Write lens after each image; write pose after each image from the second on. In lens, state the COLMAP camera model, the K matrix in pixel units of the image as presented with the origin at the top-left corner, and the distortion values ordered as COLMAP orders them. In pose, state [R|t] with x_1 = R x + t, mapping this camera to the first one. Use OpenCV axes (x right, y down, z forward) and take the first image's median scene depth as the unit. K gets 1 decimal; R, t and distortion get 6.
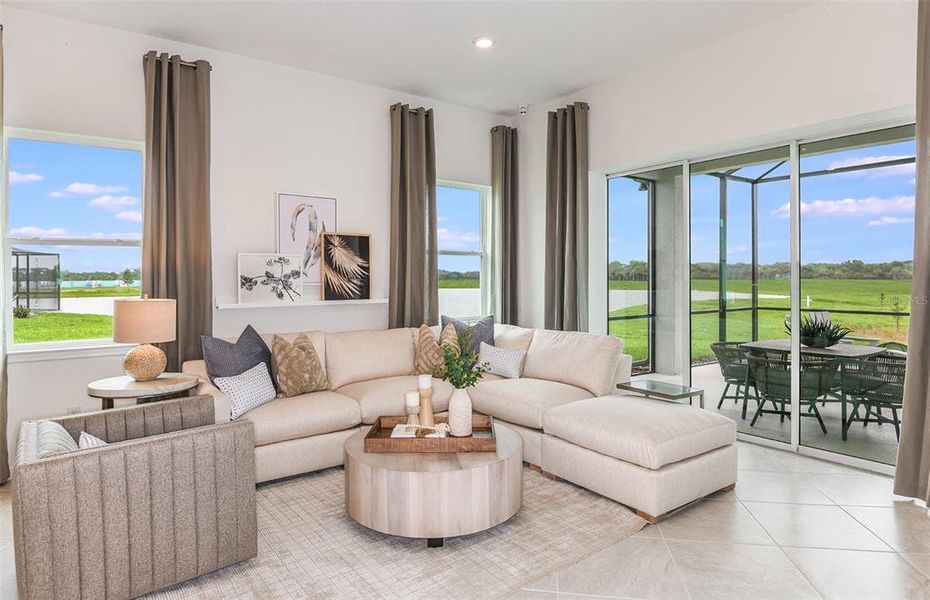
lens RADIAL K [[523.6, 0, 467.4], [0, 523.6, 282.0], [0, 0, 1]] dist [-0.001869, 0.000071]
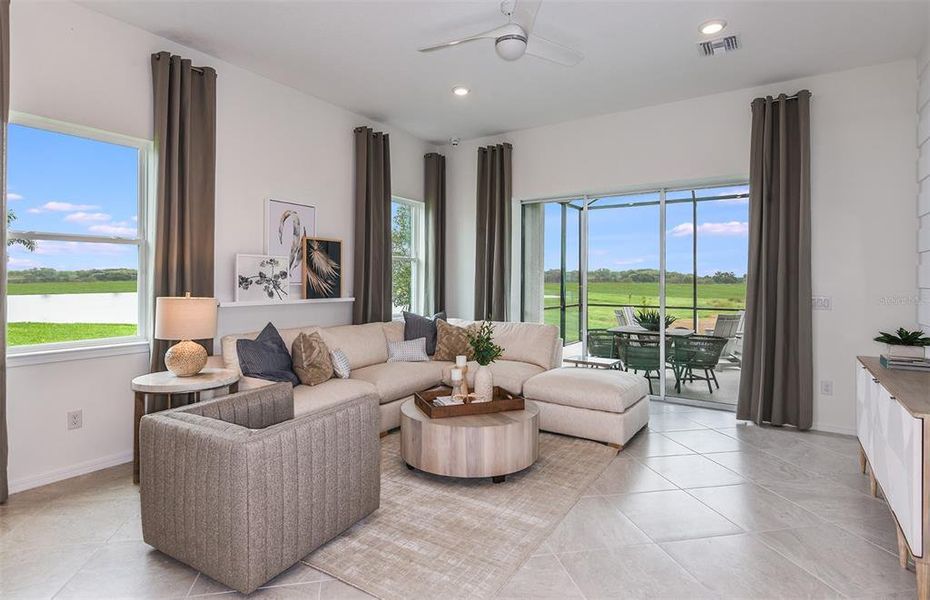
lens RADIAL K [[478.1, 0, 466.1], [0, 478.1, 278.7], [0, 0, 1]] dist [0.027845, -0.000115]
pose [[0.936564, 0.011385, 0.350311, -0.318573], [-0.008057, 0.999908, -0.010957, 0.001131], [-0.350403, 0.007440, 0.936569, -0.065592]]
